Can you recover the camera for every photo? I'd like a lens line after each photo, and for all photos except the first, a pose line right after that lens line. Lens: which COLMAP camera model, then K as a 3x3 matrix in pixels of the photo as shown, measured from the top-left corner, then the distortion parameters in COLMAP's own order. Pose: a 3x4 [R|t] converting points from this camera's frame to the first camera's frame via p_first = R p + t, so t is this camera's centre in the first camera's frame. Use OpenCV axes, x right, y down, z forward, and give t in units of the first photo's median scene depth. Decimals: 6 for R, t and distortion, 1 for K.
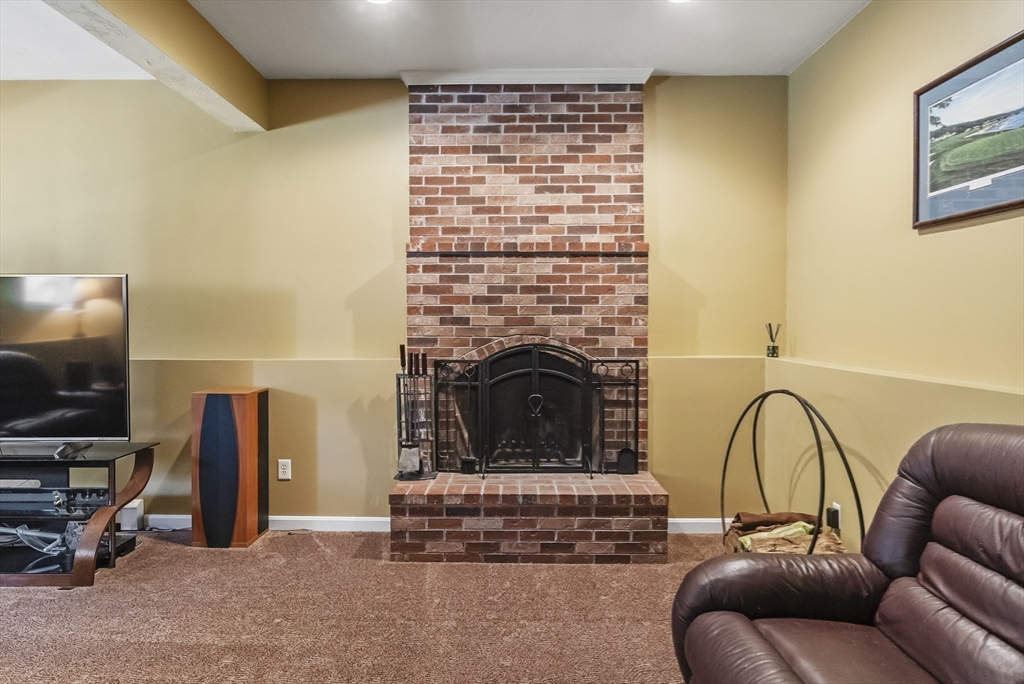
lens RADIAL K [[601.8, 0, 511.1], [0, 601.8, 333.4], [0, 0, 1]] dist [0.000700, 0.001003]
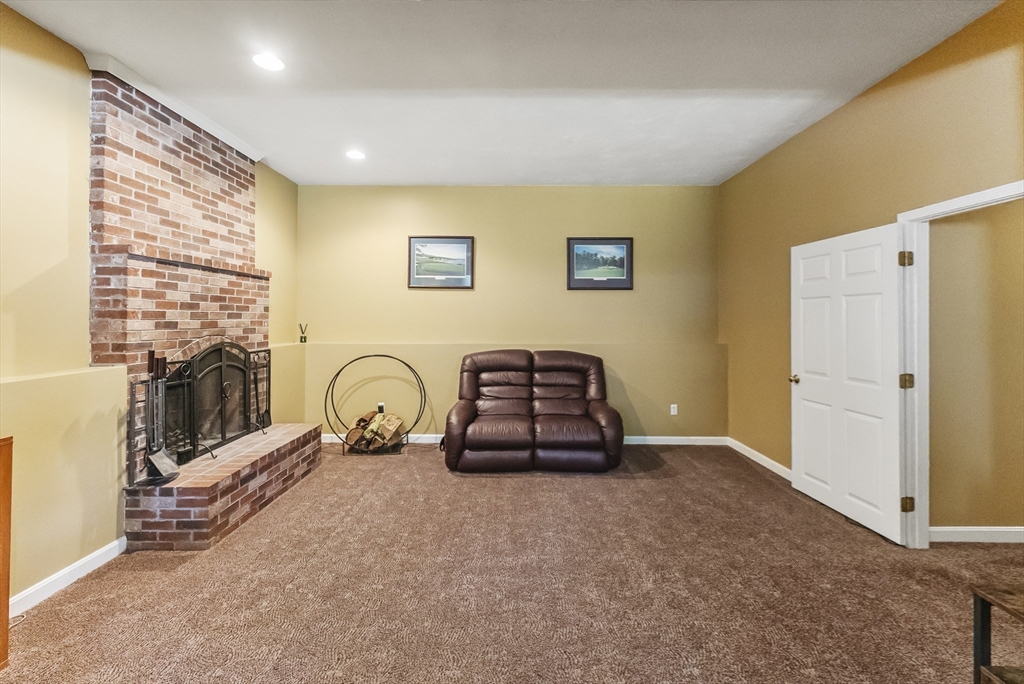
lens RADIAL K [[430.2, 0, 512.1], [0, 430.2, 315.1], [0, 0, 1]] dist [0.002546, 0.000218]
pose [[-0.005363, 0.007963, 0.999954, -0.854461], [0.016655, 0.999830, -0.007873, -0.022282], [-0.999847, 0.016612, -0.005495, 0.396126]]
